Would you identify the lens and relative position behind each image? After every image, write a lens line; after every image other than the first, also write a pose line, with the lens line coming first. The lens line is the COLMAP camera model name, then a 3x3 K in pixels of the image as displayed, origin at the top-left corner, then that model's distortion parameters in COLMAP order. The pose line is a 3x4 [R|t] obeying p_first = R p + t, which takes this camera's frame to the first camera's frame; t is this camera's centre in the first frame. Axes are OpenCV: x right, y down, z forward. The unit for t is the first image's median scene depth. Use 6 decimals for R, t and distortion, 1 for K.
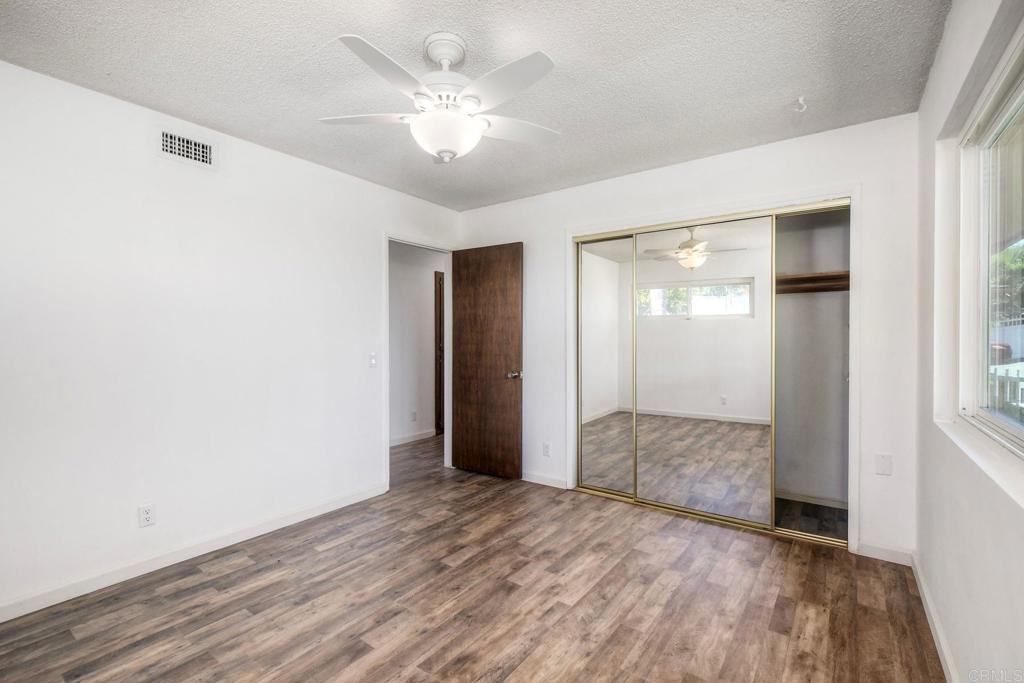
lens RADIAL K [[456.3, 0, 508.7], [0, 456.3, 340.7], [0, 0, 1]] dist [0.014937, -0.005000]
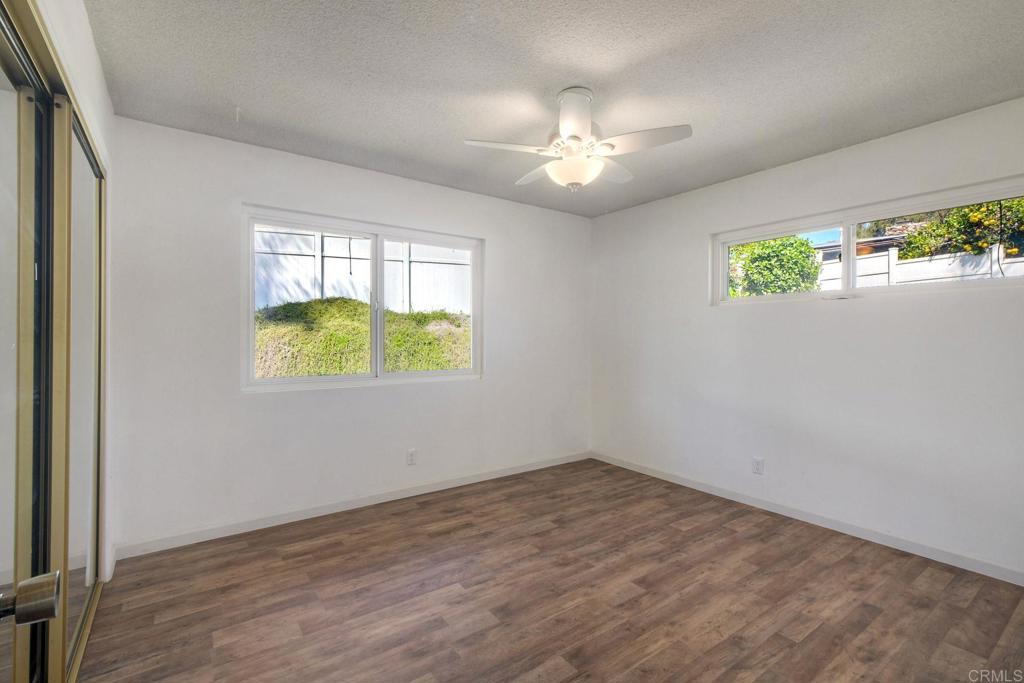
lens RADIAL K [[456.3, 0, 510.4], [0, 456.3, 339.4], [0, 0, 1]] dist [0.014937, -0.005000]
pose [[-0.953162, -0.003808, 0.302435, -0.313544], [-0.001700, 0.999972, 0.007231, -0.008197], [-0.302454, 0.006378, -0.953143, 2.029234]]
